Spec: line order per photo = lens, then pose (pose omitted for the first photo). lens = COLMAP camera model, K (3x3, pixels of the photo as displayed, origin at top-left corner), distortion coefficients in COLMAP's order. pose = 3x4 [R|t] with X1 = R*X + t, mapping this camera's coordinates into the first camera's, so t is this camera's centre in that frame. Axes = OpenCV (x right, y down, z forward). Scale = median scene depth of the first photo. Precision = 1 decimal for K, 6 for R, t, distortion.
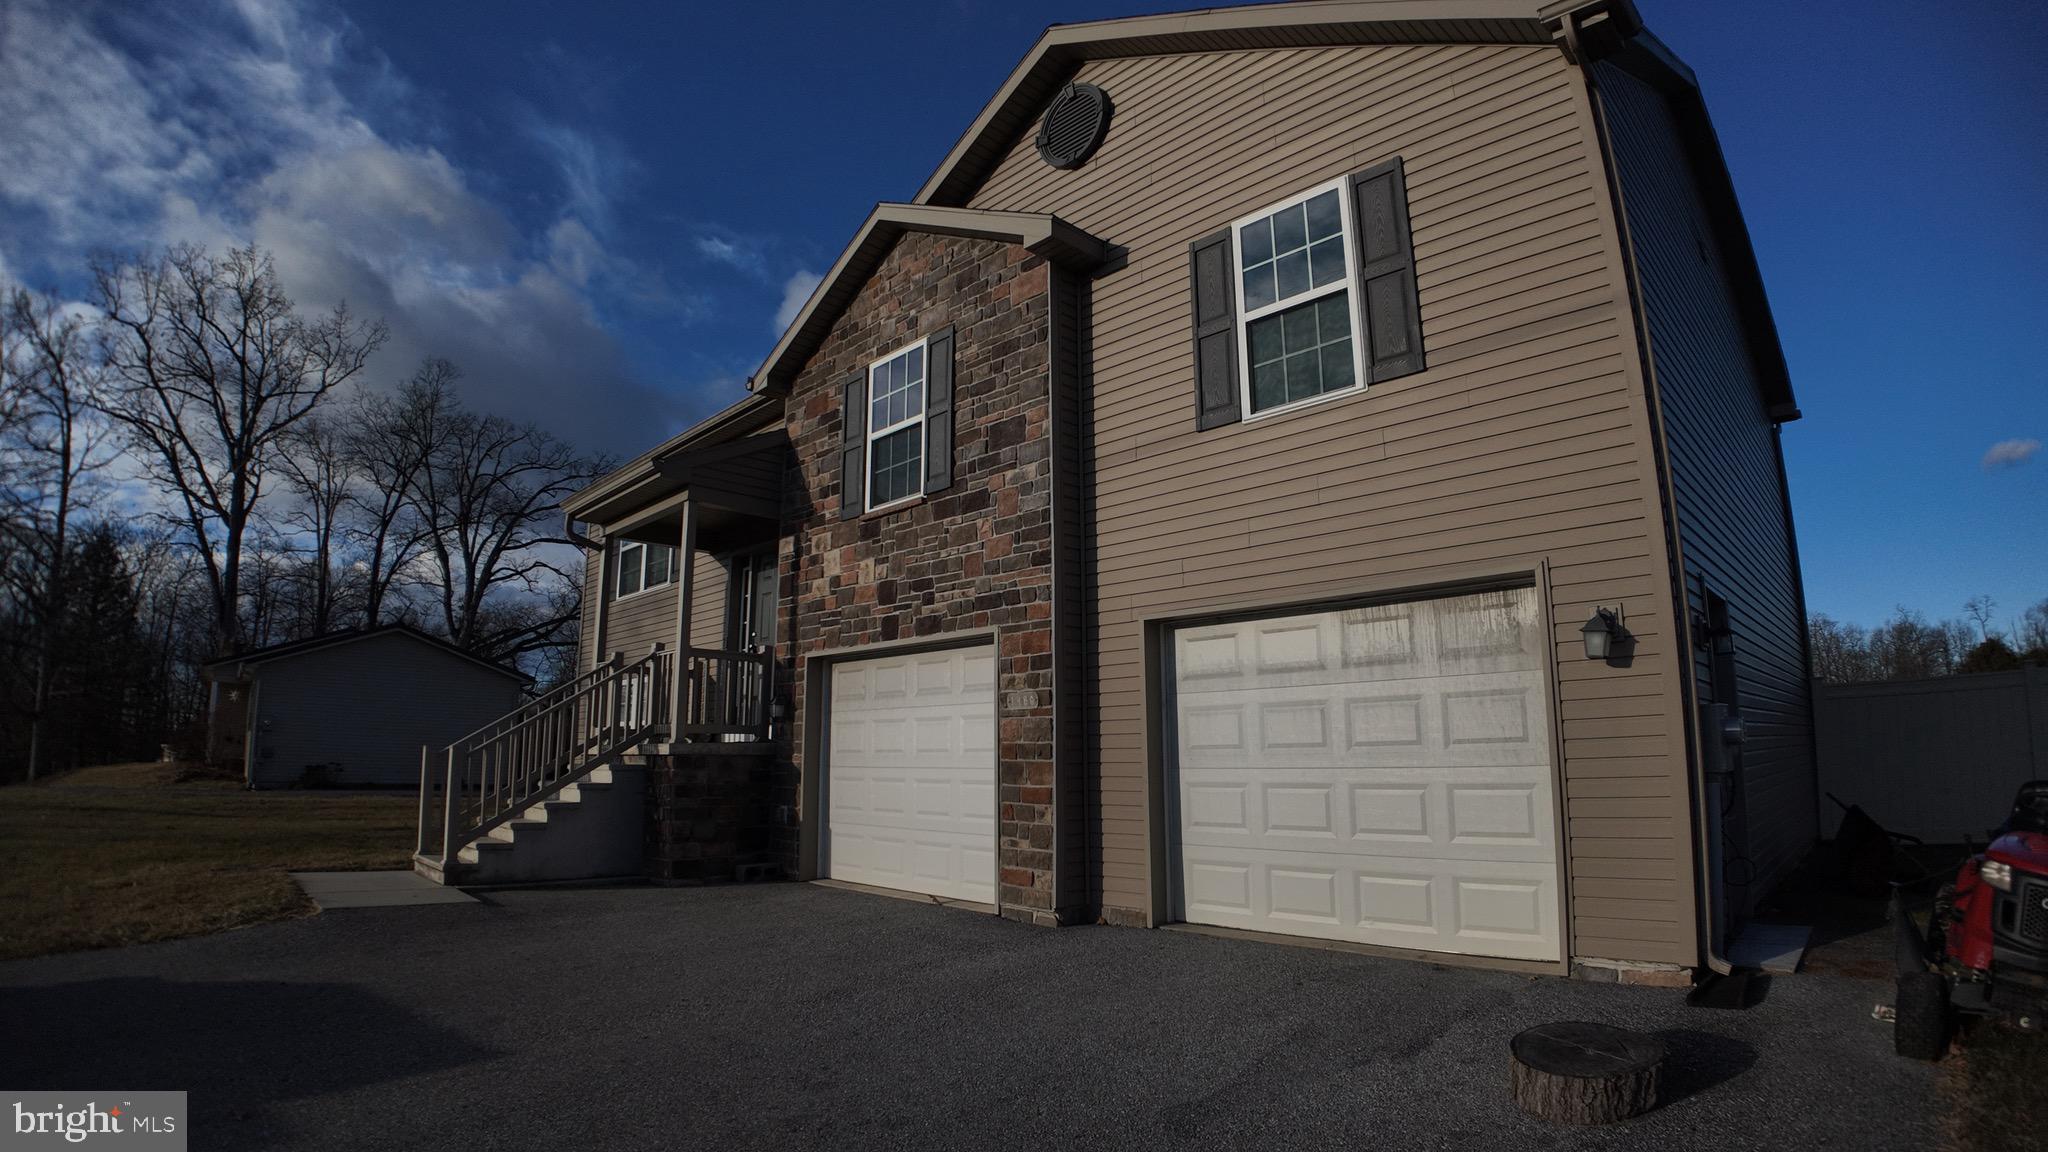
lens RADIAL K [[965.9, 0, 1024.0], [0, 965.9, 576.0], [0, 0, 1]] dist [-0.095477, -0.020532]
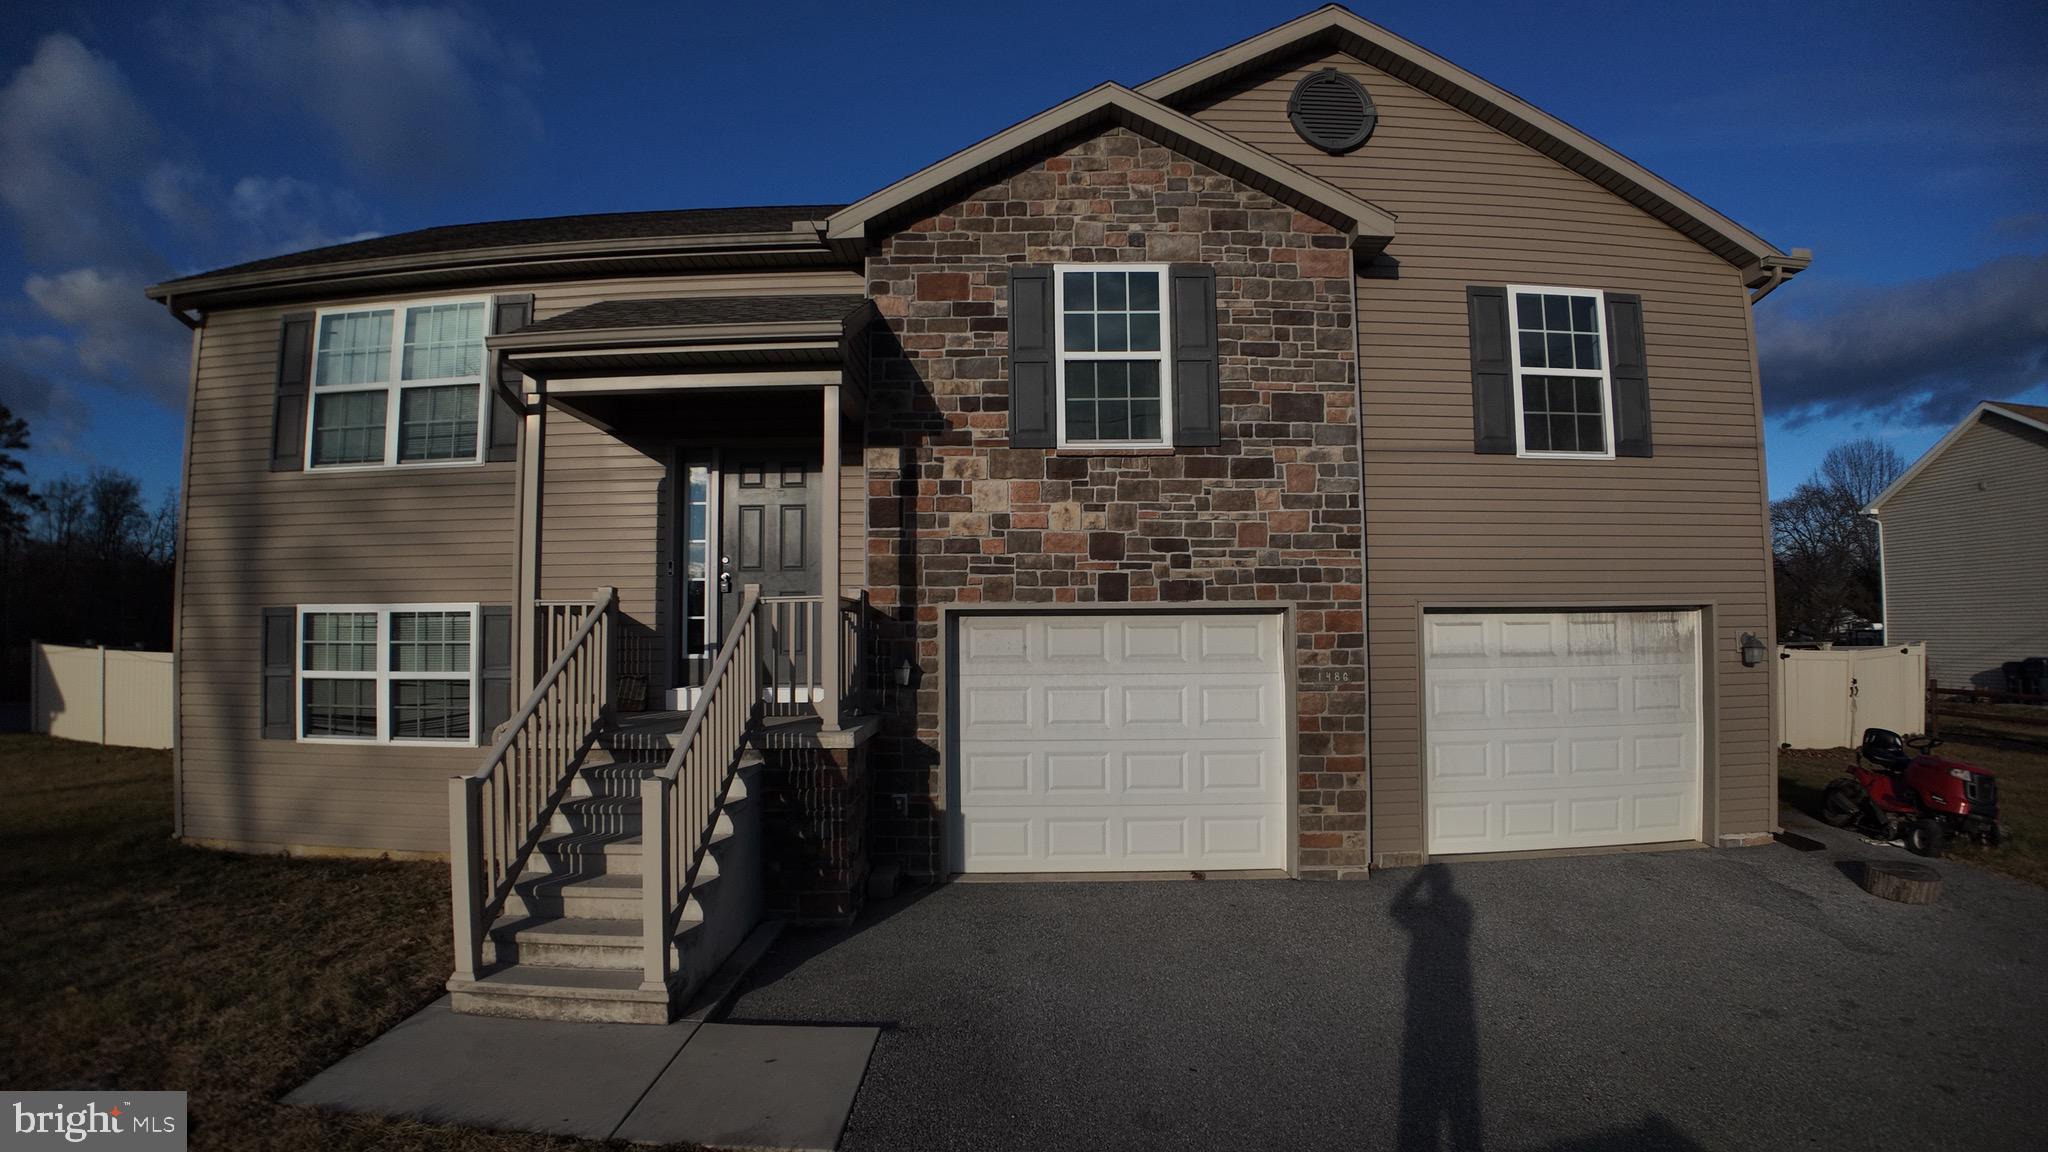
lens RADIAL K [[965.9, 0, 1024.0], [0, 965.9, 576.0], [0, 0, 1]] dist [-0.095477, -0.020532]
pose [[0.710831, 0.041522, 0.702136, -0.855439], [-0.126504, 0.989525, 0.069554, -0.008044], [-0.691893, -0.138264, 0.708637, 0.445603]]
